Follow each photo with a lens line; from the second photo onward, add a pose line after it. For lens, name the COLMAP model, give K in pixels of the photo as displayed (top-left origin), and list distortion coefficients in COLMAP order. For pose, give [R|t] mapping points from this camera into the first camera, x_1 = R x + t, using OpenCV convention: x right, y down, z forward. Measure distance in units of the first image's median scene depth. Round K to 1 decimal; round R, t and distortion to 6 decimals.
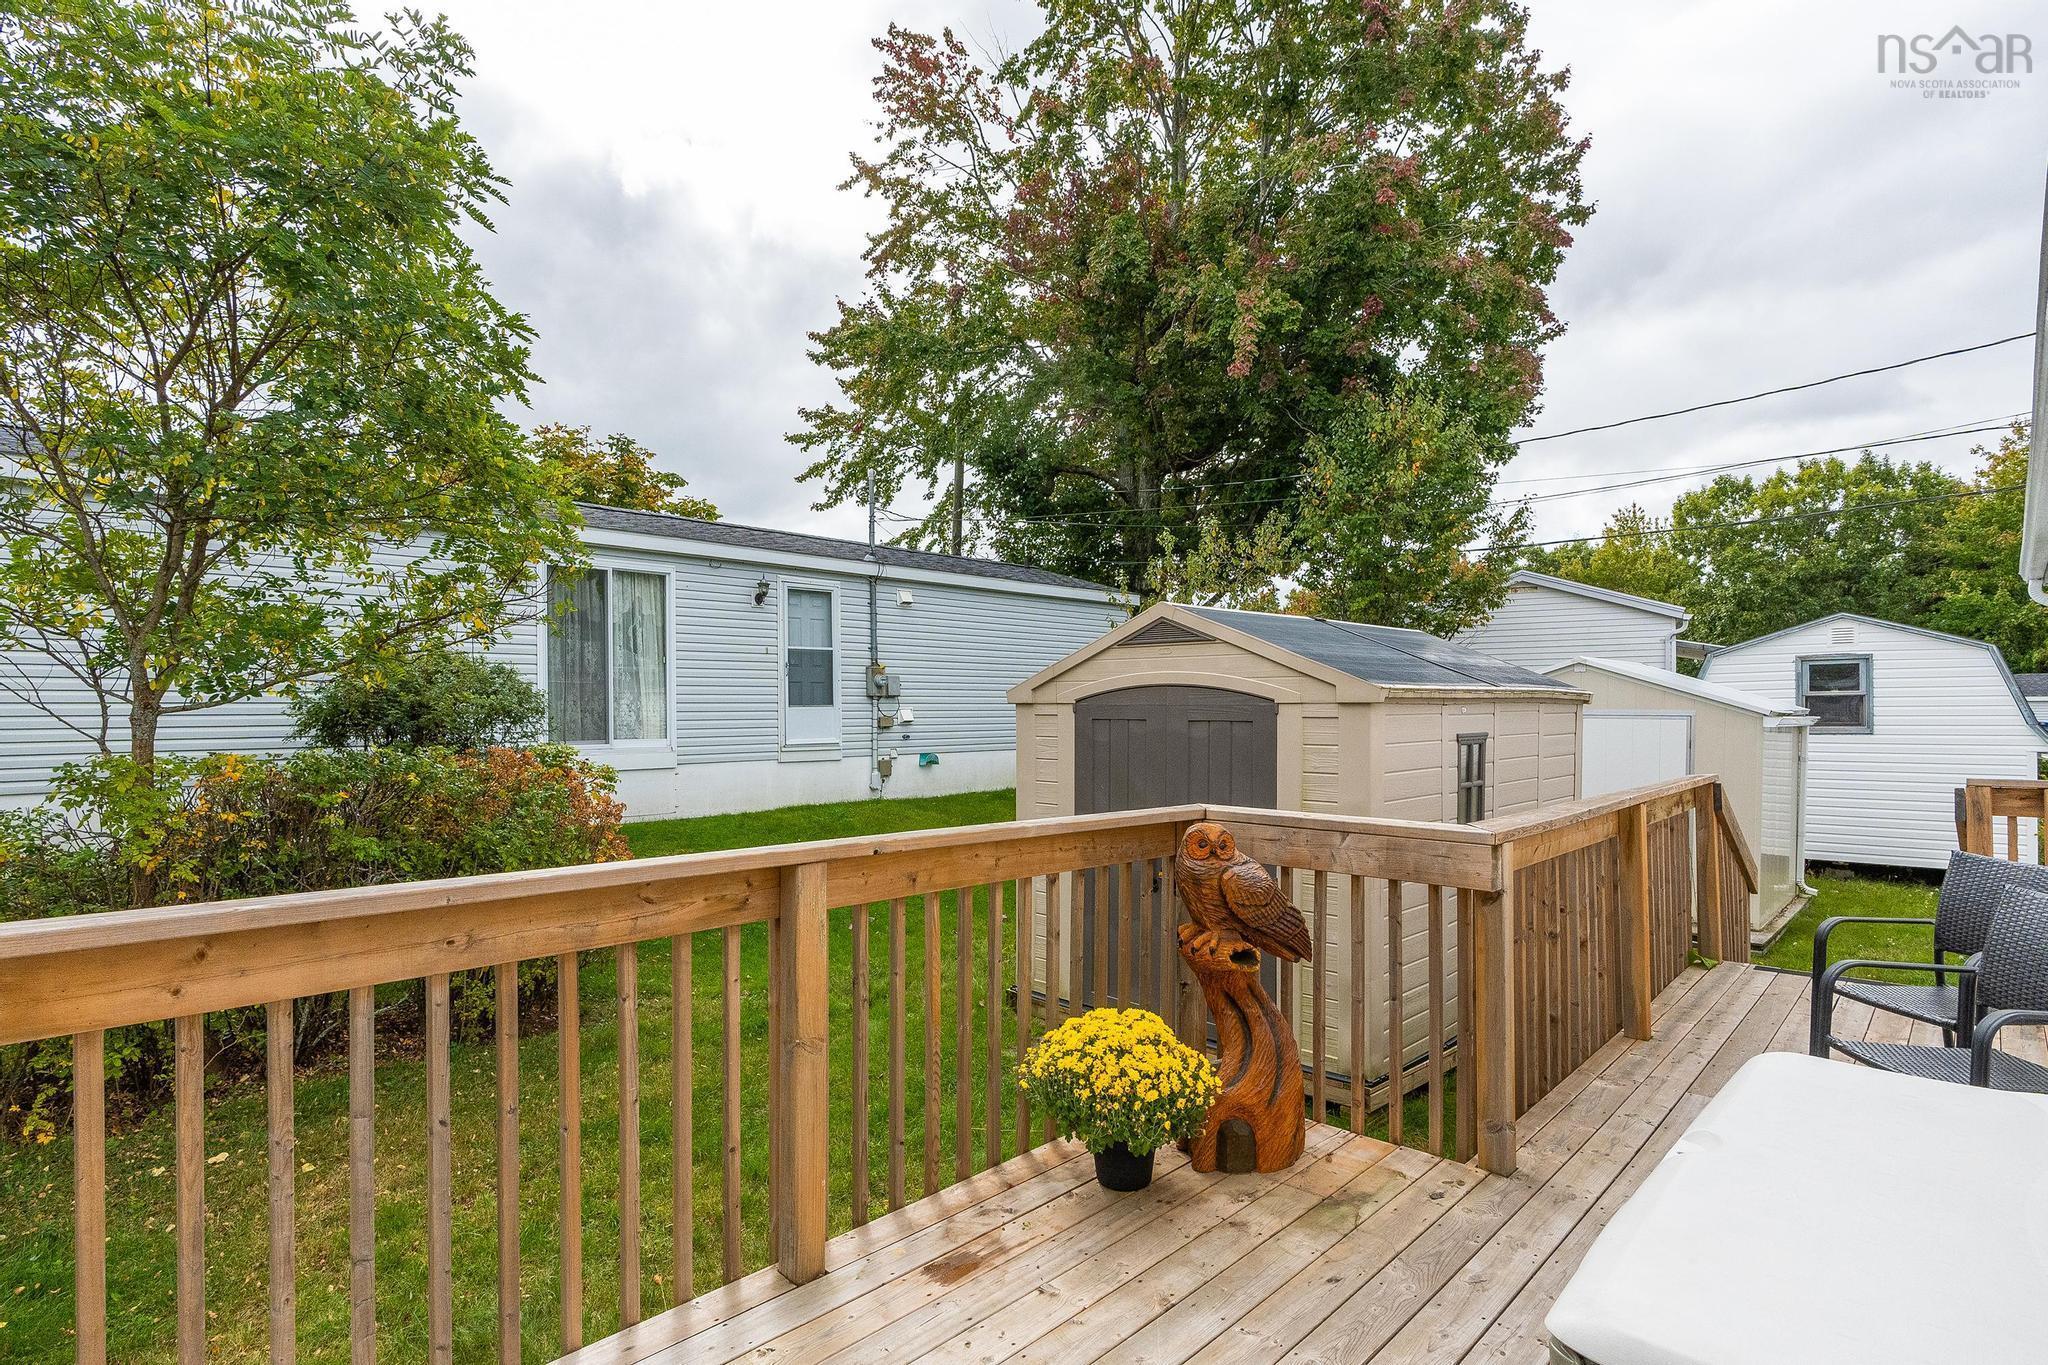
lens RADIAL K [[1027.4, 0, 1004.3], [0, 1027.4, 727.3], [0, 0, 1]] dist [-0.008297, 0.005913]
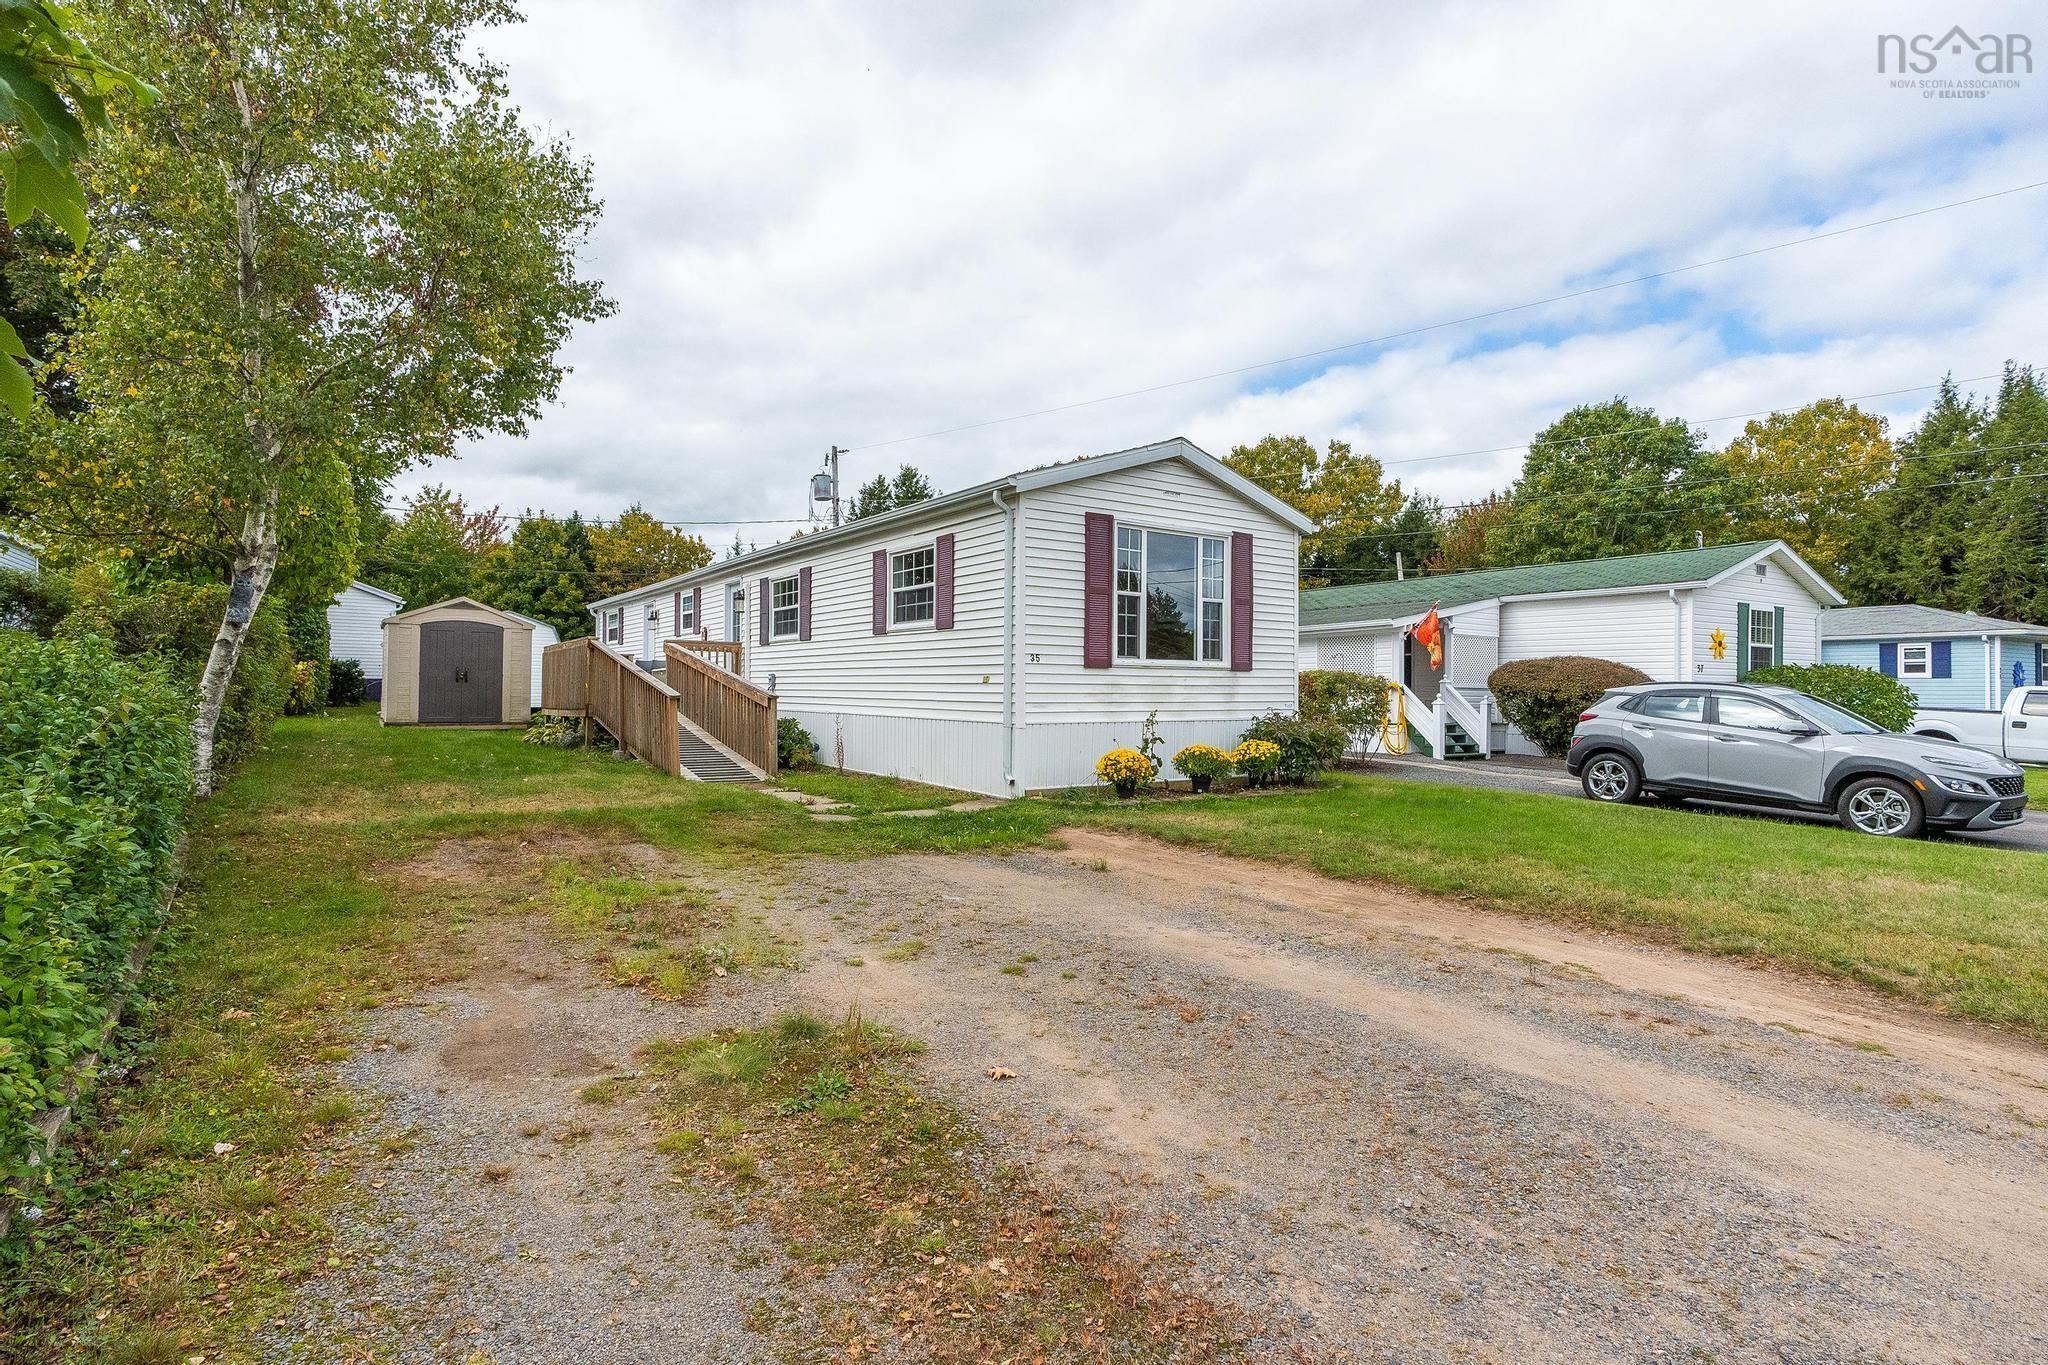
lens RADIAL K [[1027.4, 0, 1034.6], [0, 1027.4, 682.1], [0, 0, 1]] dist [-0.008297, 0.005913]
pose [[0.184468, 0.015164, 0.982721, -0.355601], [0.005992, 0.999845, -0.016553, 0.028818], [-0.982820, 0.008942, 0.184349, -0.187378]]
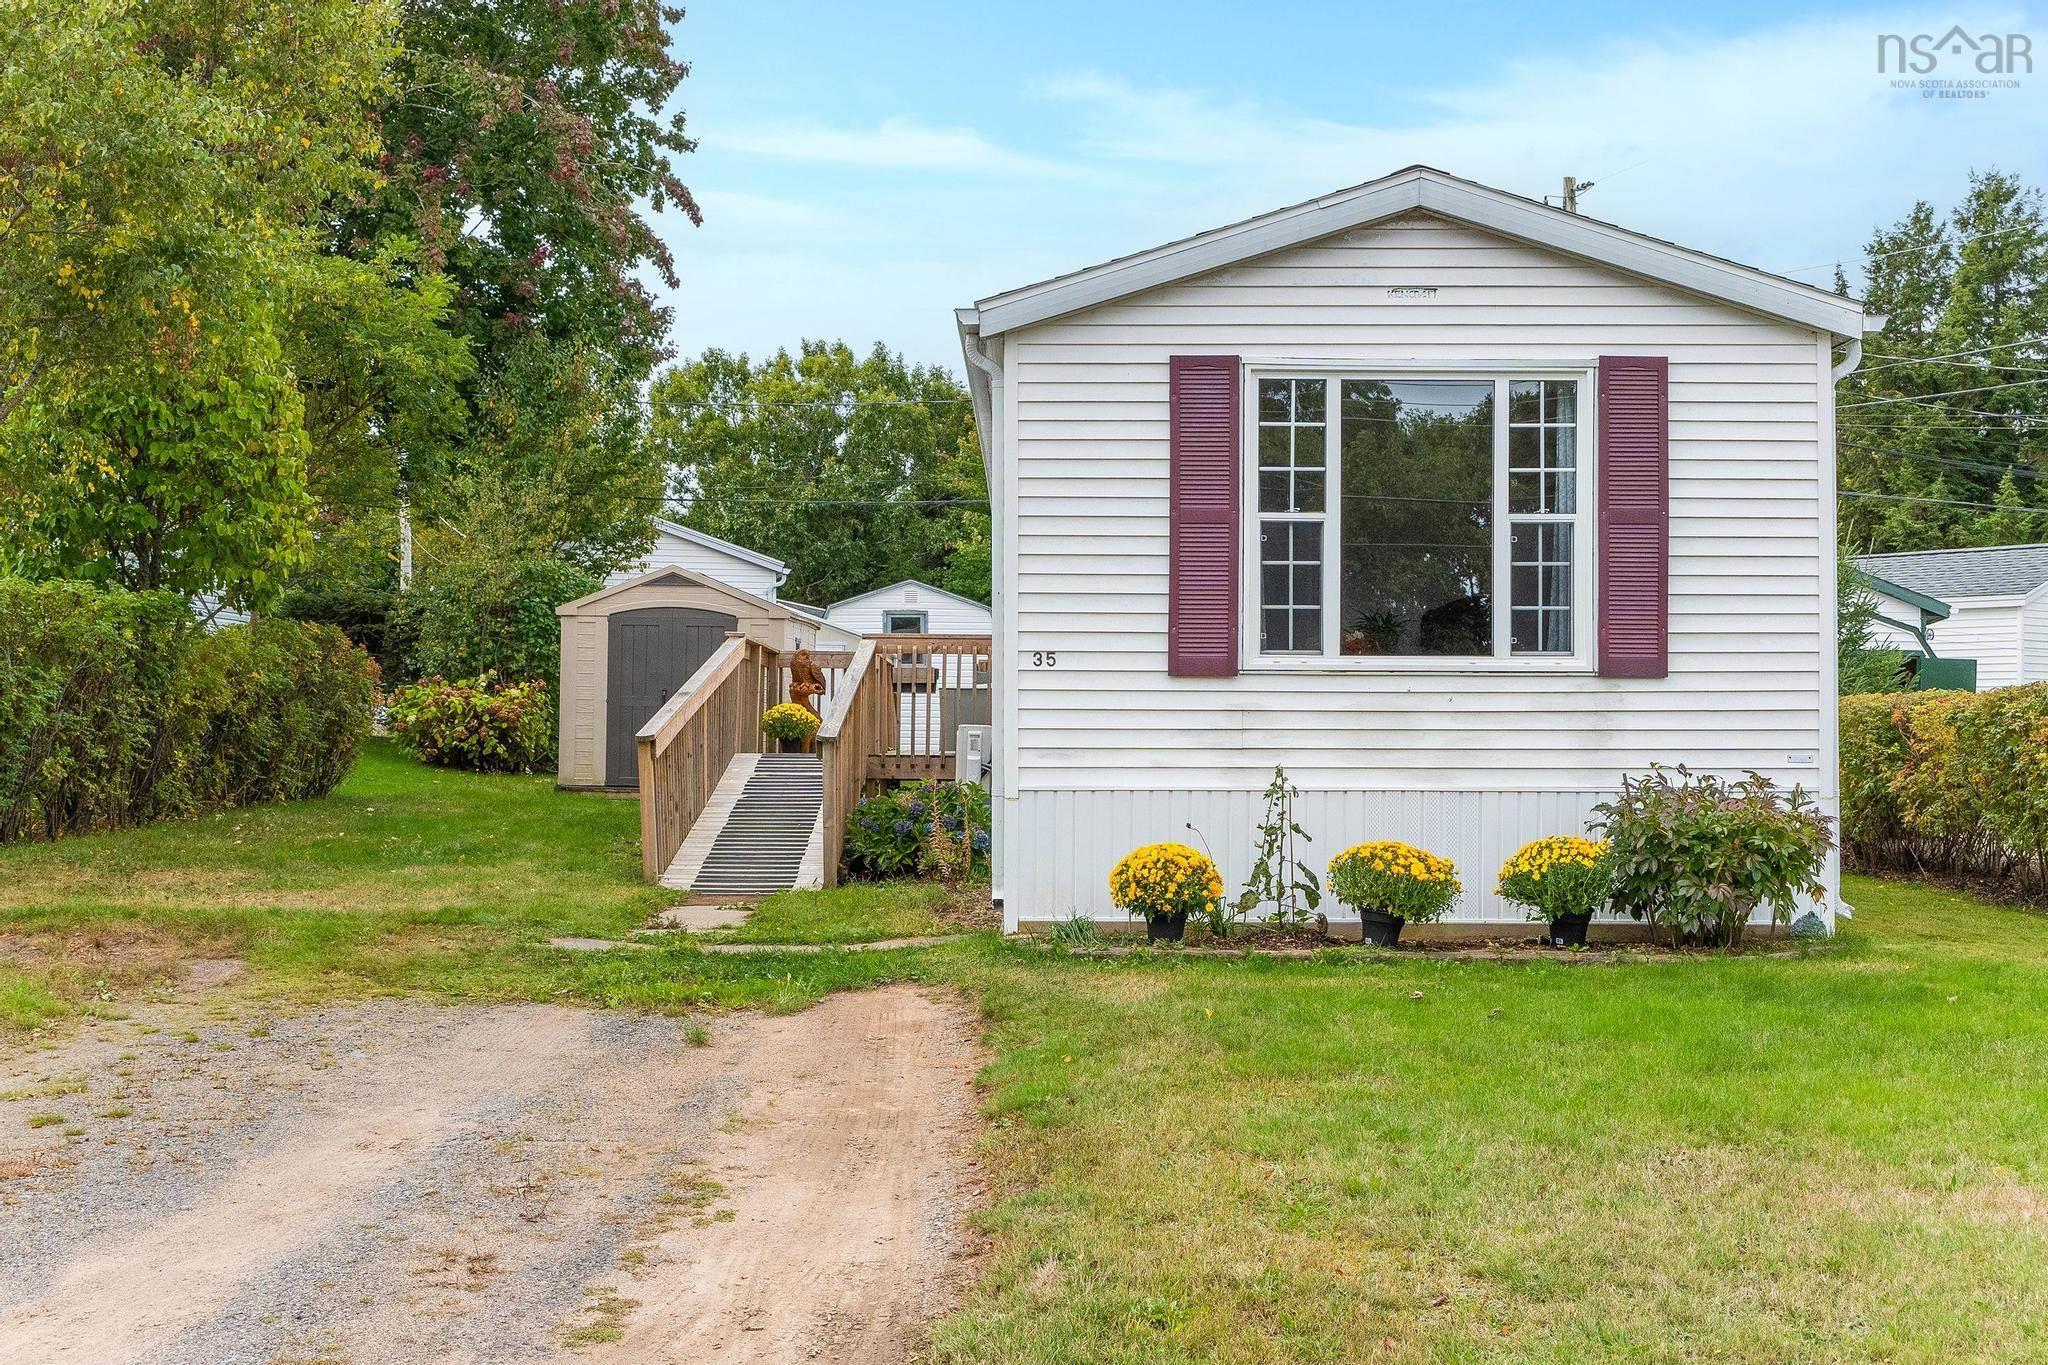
lens RADIAL K [[2439.6, 0, 1031.2], [0, 2439.6, 686.0], [0, 0, 1]] dist [0.010627, 0.000000]
pose [[0.714157, 0.020965, 0.699672, -0.321585], [0.000978, 0.999521, -0.030948, 0.031227], [-0.699985, 0.022786, 0.713794, -0.343728]]
